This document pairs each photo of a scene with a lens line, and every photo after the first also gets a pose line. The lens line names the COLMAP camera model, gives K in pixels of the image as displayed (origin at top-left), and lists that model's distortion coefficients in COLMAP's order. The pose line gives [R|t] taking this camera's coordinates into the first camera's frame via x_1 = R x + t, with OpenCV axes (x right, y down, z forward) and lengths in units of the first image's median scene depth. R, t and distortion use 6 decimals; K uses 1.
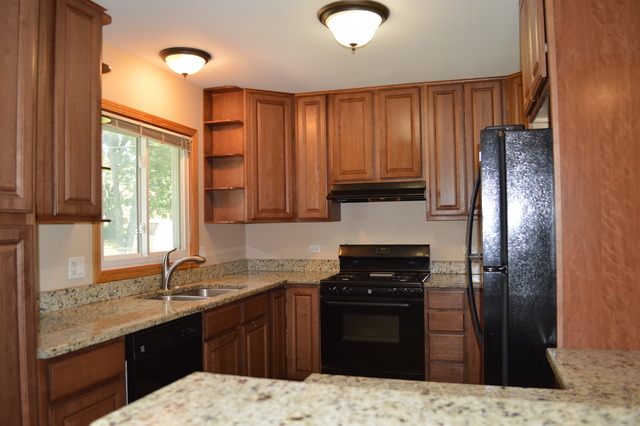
lens RADIAL K [[506.9, 0, 320.0], [0, 506.9, 213.0], [0, 0, 1]] dist [-0.076673, 0.002675]
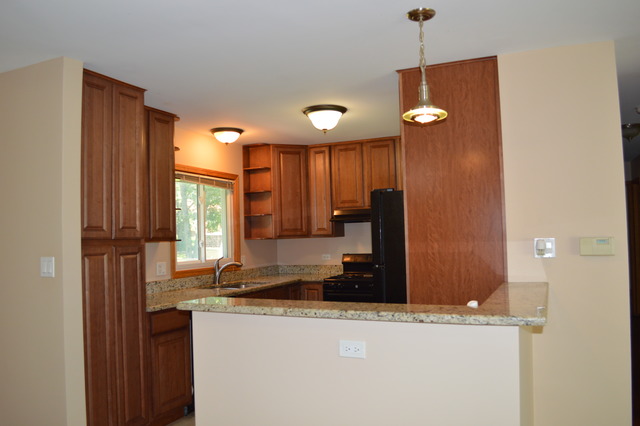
lens RADIAL K [[506.9, 0, 320.0], [0, 506.9, 213.0], [0, 0, 1]] dist [-0.076673, 0.002675]
pose [[0.992015, -0.017550, -0.124890, 0.175699], [0.014976, 0.999656, -0.021516, -0.022425], [0.125225, 0.019474, 0.991937, -0.426287]]
